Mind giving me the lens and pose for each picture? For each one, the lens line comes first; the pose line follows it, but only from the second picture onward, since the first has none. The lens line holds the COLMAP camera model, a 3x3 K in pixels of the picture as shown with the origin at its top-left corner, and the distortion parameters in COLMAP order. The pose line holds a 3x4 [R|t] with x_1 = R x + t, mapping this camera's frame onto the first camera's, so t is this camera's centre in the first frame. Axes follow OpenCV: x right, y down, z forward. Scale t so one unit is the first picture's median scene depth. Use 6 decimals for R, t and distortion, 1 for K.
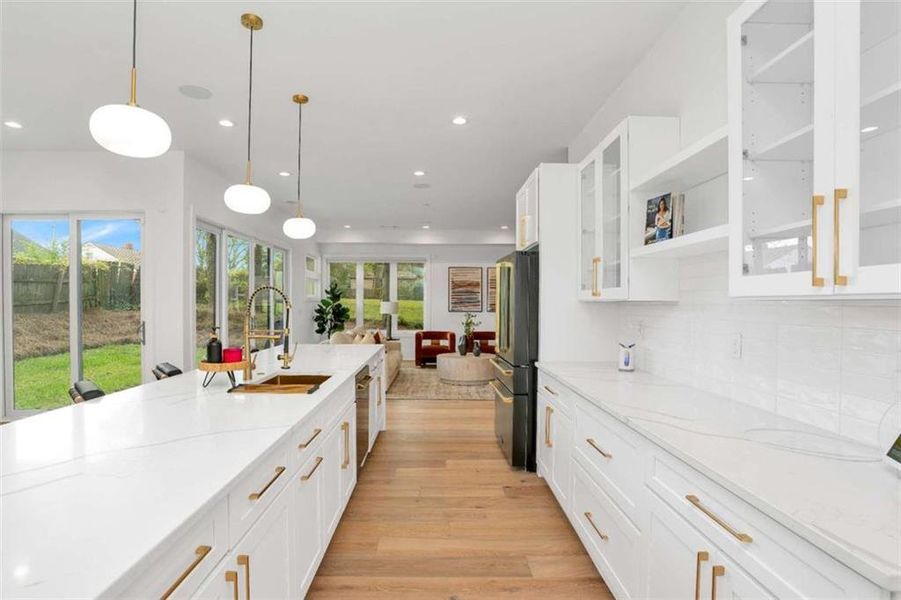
lens RADIAL K [[467.1, 0, 456.9], [0, 467.1, 306.5], [0, 0, 1]] dist [-0.039816, 0.011633]
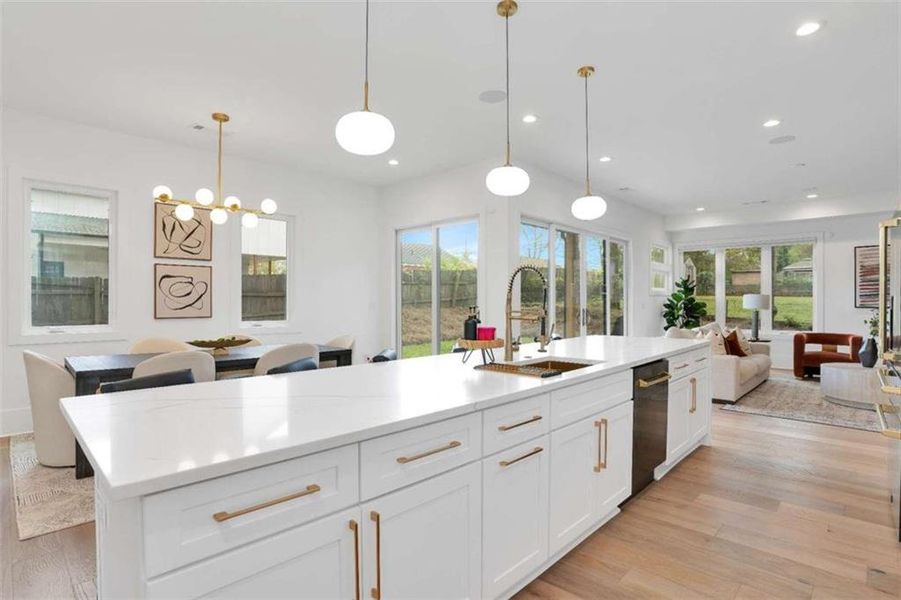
lens RADIAL K [[467.1, 0, 441.0], [0, 467.1, 301.2], [0, 0, 1]] dist [-0.039816, 0.011633]
pose [[0.695952, -0.005631, -0.718067, 0.048669], [-0.002299, 0.999947, -0.010070, 0.011043], [0.718085, 0.008659, 0.695902, 0.051106]]
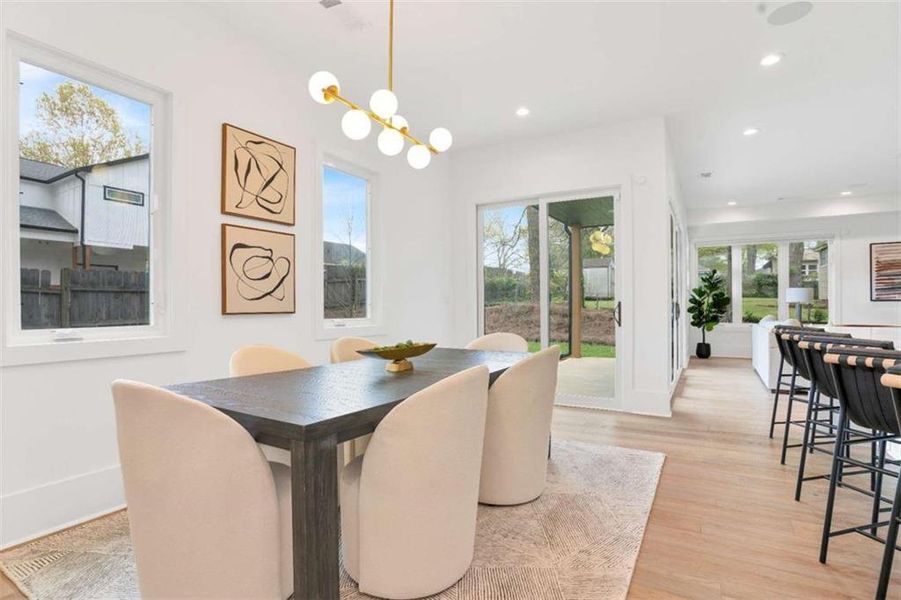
lens RADIAL K [[467.1, 0, 453.6], [0, 467.1, 303.2], [0, 0, 1]] dist [-0.039816, 0.011633]
pose [[0.851285, -0.009765, -0.524613, -0.240408], [0.005002, 0.999932, -0.010496, 0.022122], [0.524680, 0.006311, 0.851276, -0.003205]]
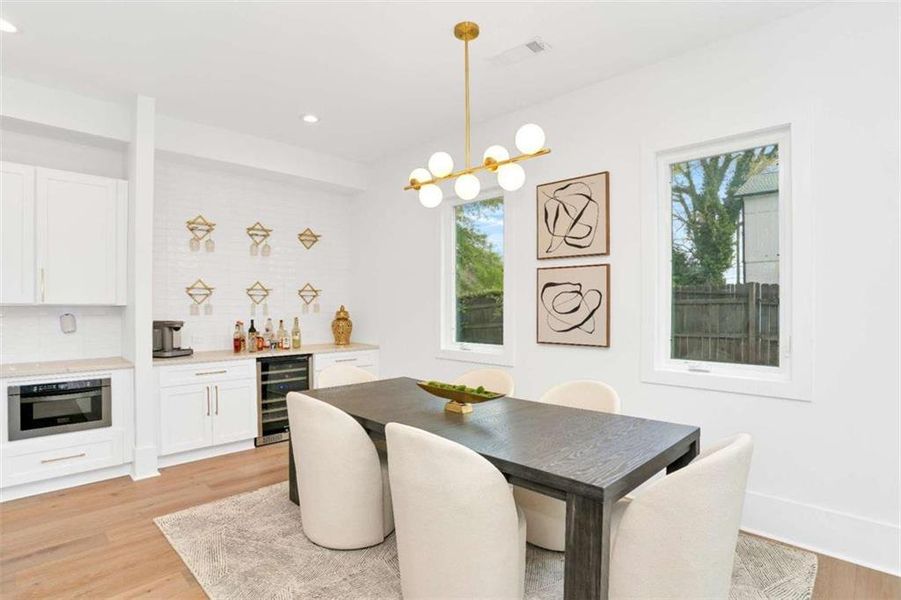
lens RADIAL K [[467.1, 0, 442.5], [0, 467.1, 302.9], [0, 0, 1]] dist [-0.039816, 0.011633]
pose [[-0.732557, -0.008773, -0.680650, -0.216917], [-0.012554, 0.999921, 0.000624, -0.005671], [0.680590, 0.009002, -0.732609, 0.399925]]
